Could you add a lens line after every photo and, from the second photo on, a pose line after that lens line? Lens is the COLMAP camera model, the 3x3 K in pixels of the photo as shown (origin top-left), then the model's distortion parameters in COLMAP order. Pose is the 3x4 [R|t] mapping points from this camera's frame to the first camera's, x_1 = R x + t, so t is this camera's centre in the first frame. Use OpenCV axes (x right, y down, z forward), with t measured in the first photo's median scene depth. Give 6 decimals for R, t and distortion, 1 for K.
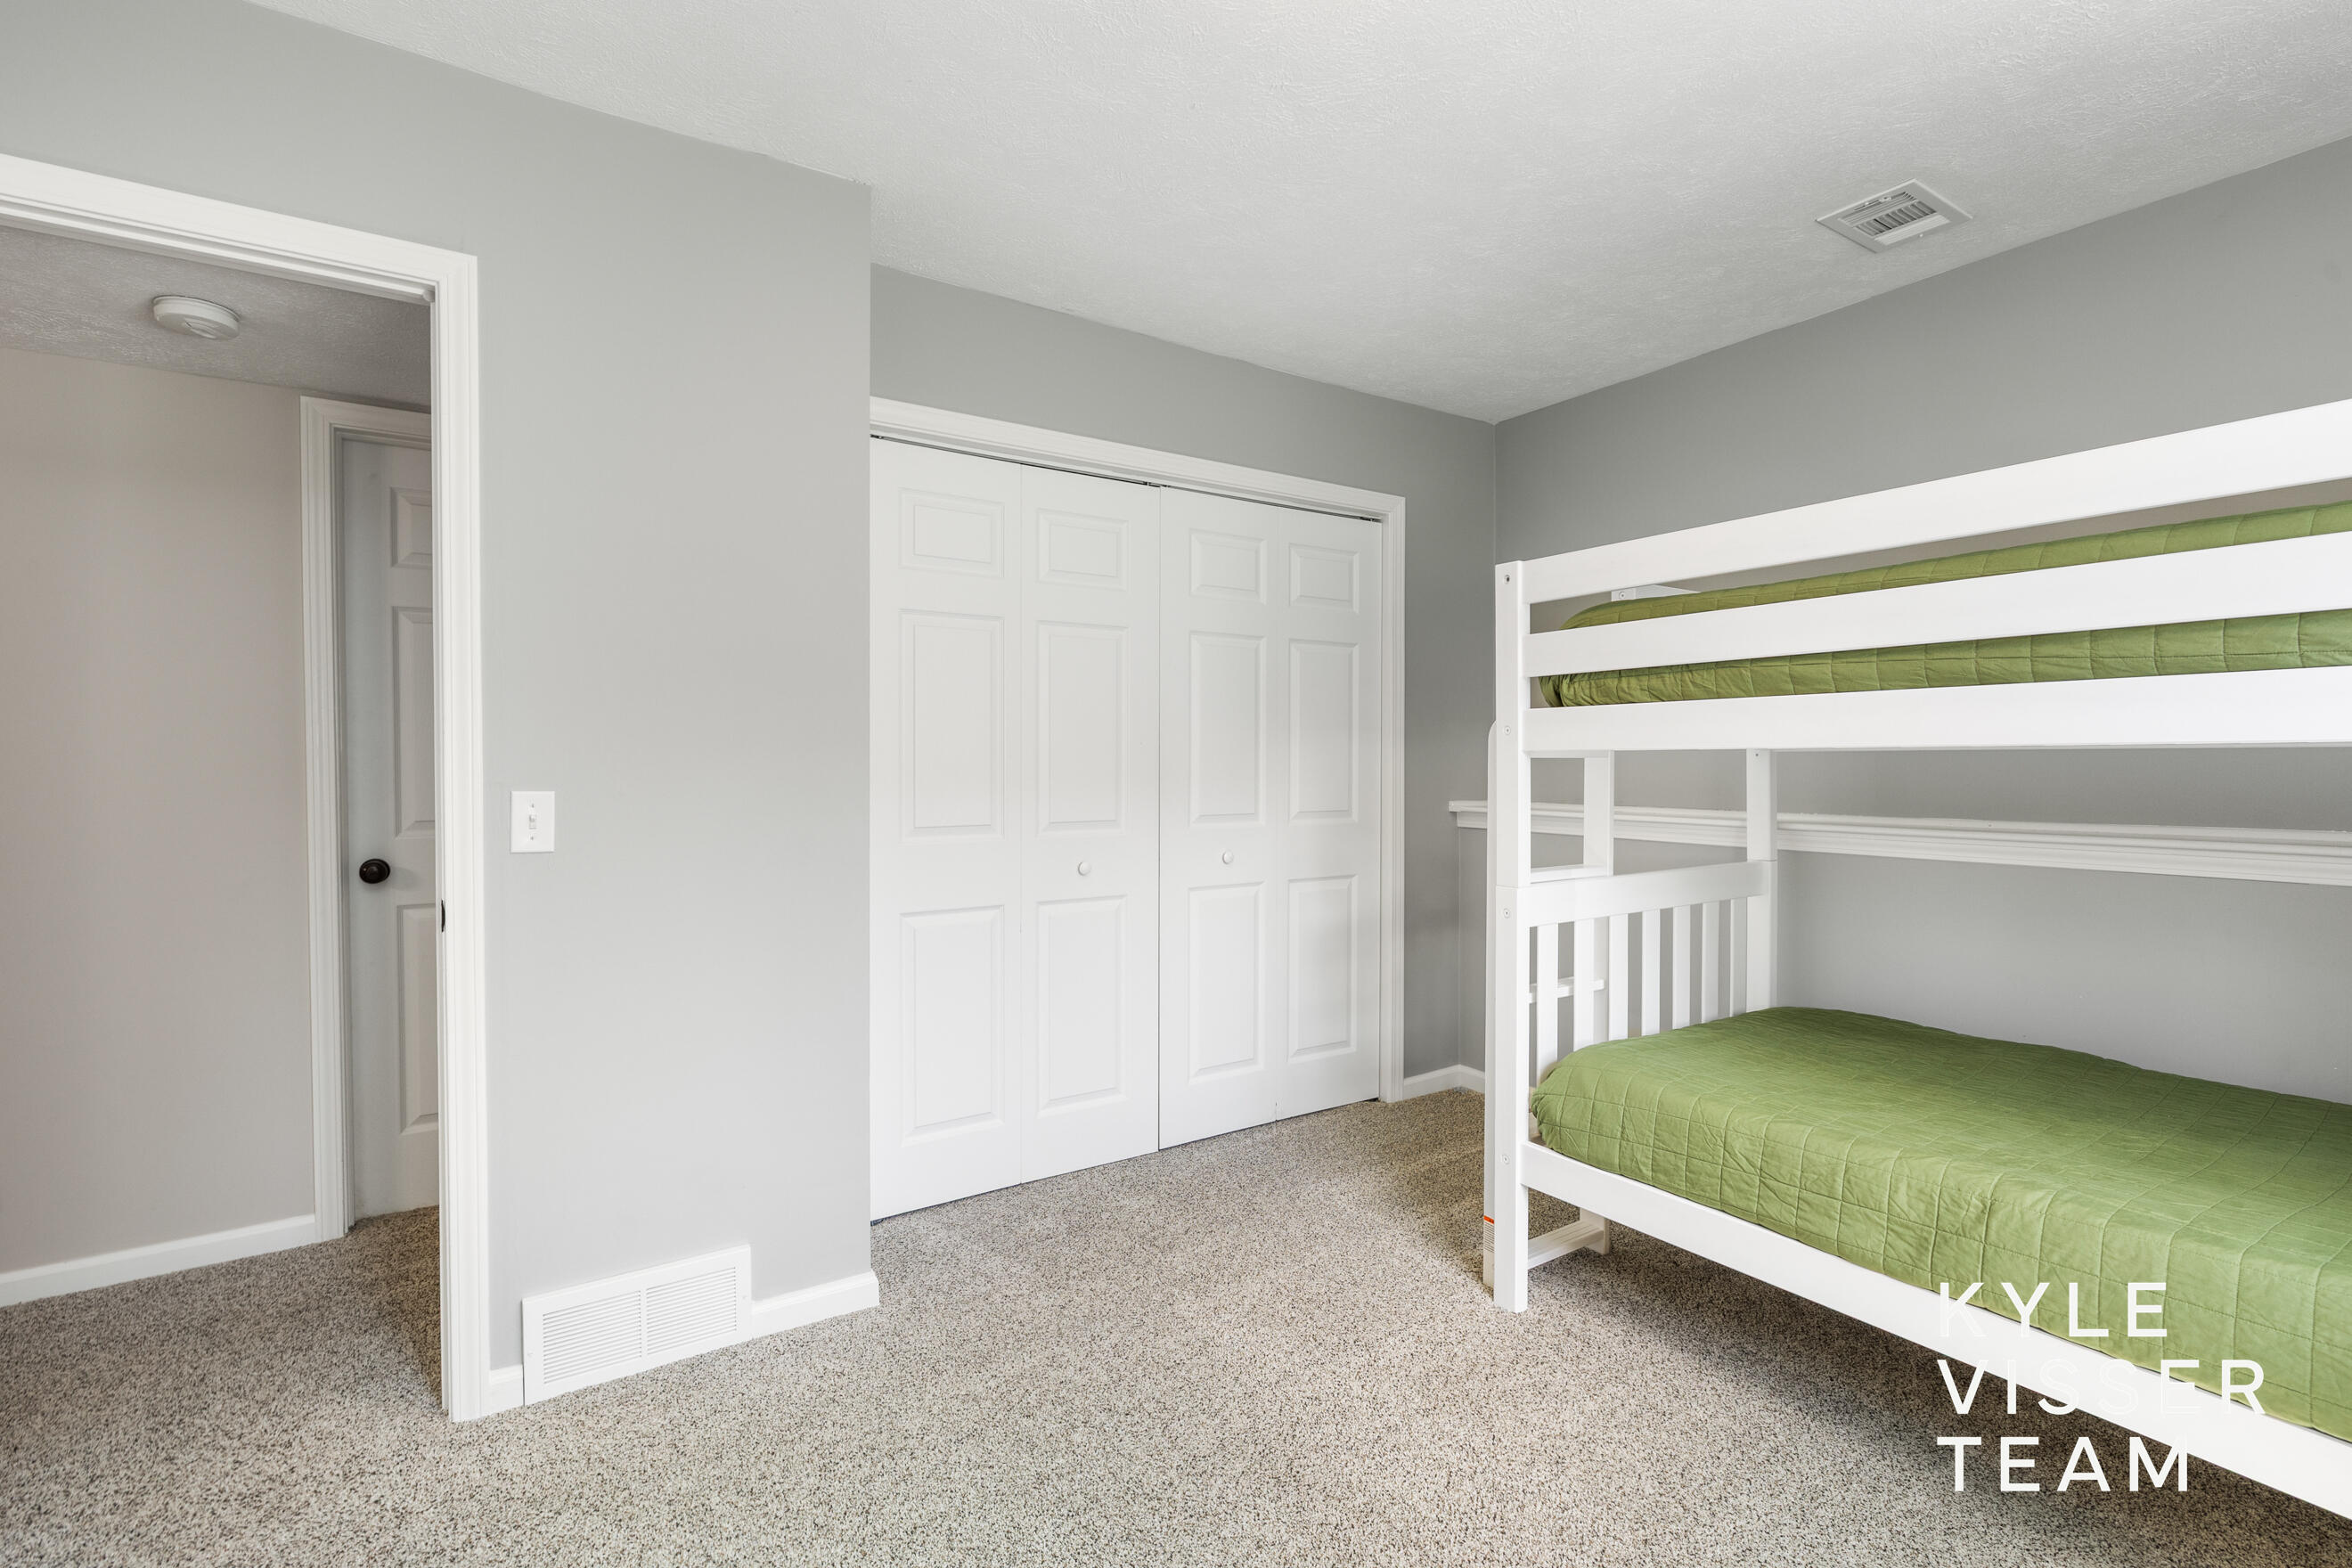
lens RADIAL K [[1072.2, 0, 1182.4], [0, 1072.2, 783.8], [0, 0, 1]] dist [0.001218, 0.000015]
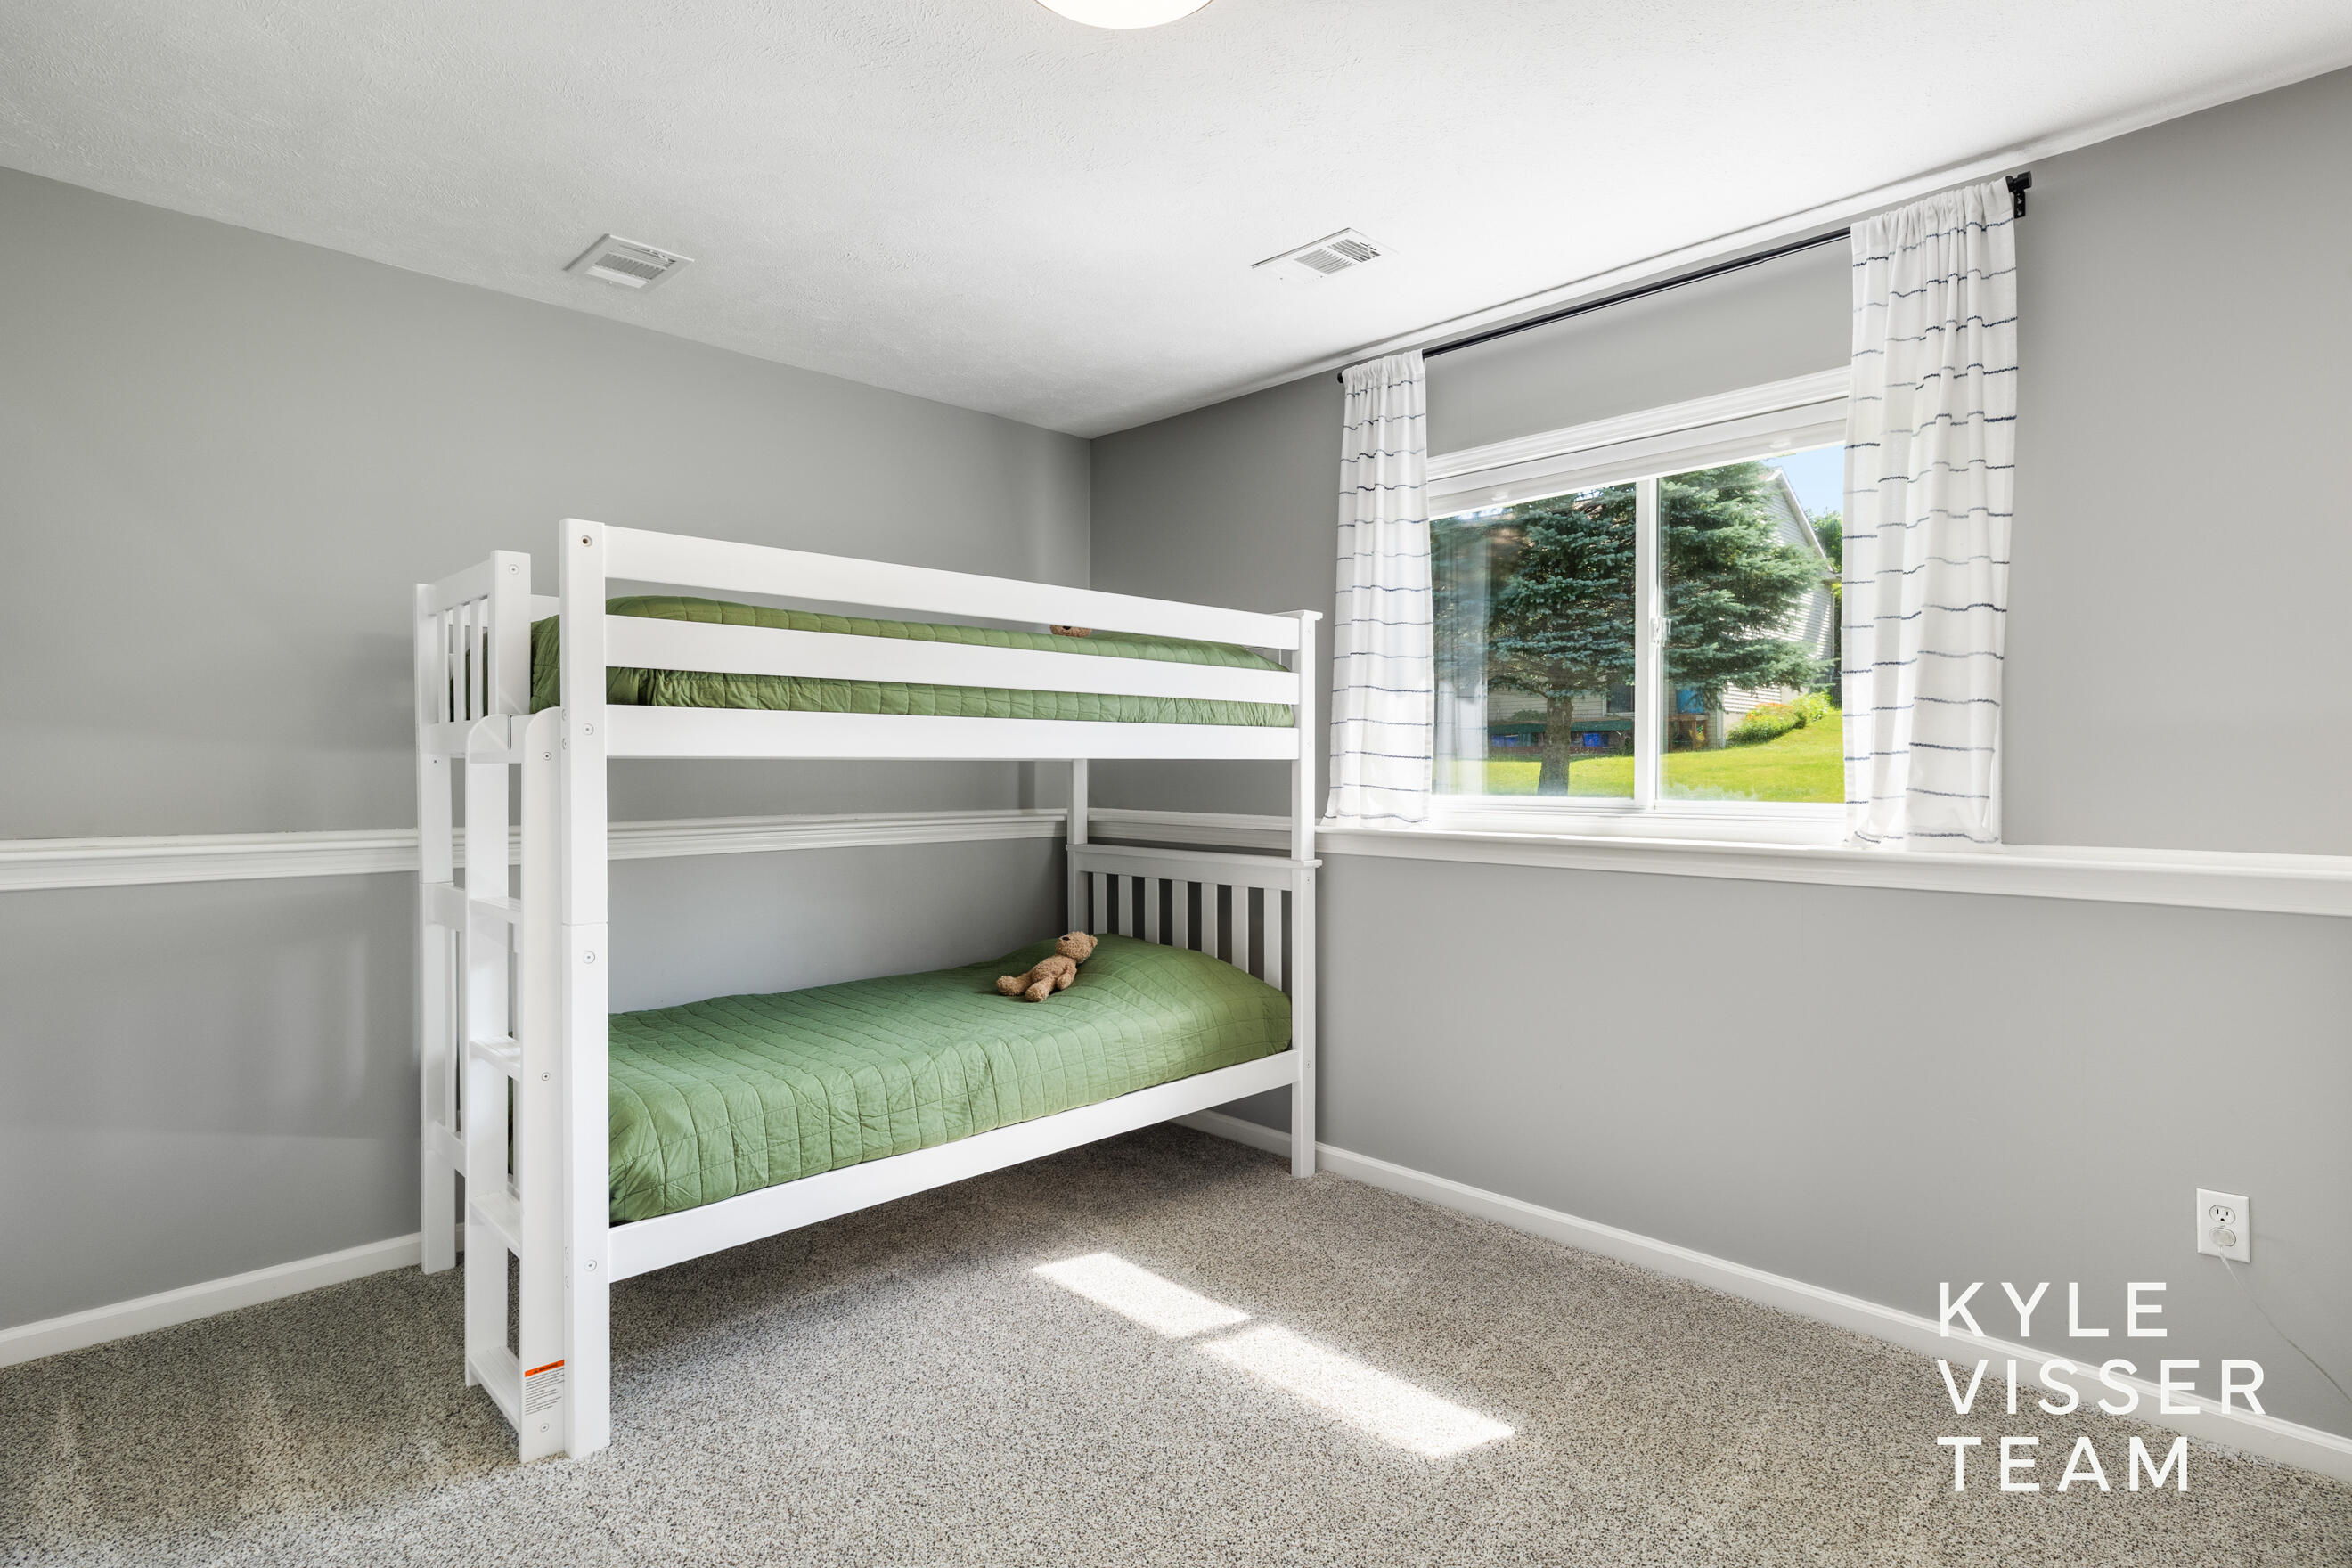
lens RADIAL K [[1200.9, 0, 1178.8], [0, 1200.9, 784.3], [0, 0, 1]] dist [0.002364, 0.000012]
pose [[-0.208578, -0.010928, 0.977945, -0.747982], [0.021679, 0.999640, 0.015794, -0.014926], [-0.977766, 0.024495, -0.208266, 0.846480]]
